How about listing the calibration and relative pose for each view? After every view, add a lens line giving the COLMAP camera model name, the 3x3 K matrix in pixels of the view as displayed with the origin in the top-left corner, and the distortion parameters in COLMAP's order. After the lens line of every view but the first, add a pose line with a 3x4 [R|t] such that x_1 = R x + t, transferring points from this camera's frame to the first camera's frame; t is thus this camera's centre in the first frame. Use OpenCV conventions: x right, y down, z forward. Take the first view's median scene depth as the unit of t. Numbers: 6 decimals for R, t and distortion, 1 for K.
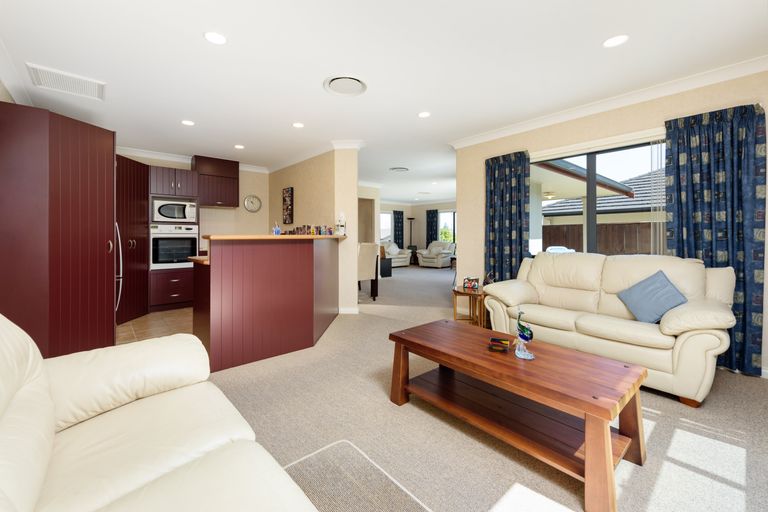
lens RADIAL K [[318.2, 0, 386.0], [0, 318.2, 236.4], [0, 0, 1]] dist [0.000153, 0.000080]
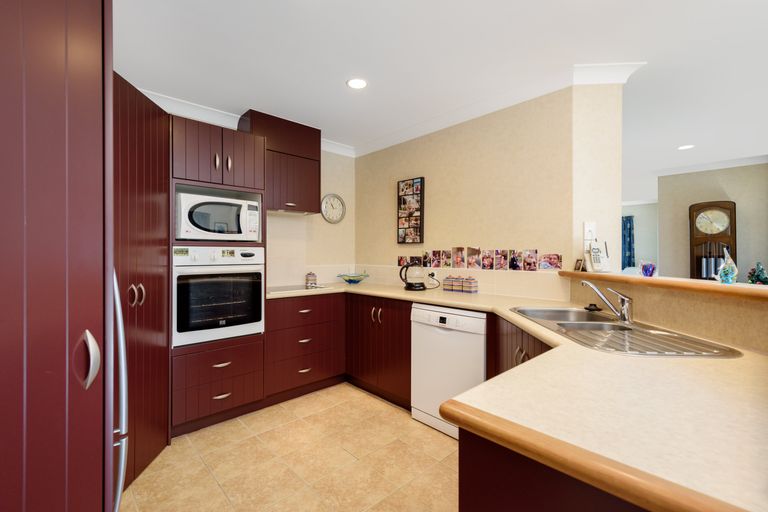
lens RADIAL K [[337.2, 0, 384.0], [0, 337.2, 256.0], [0, 0, 1]] dist [-0.000962, -0.000134]
pose [[0.999761, 0.001455, 0.021819, -0.423158], [-0.001525, 0.999994, 0.003218, -0.023769], [-0.021815, -0.003251, 0.999757, 0.482908]]
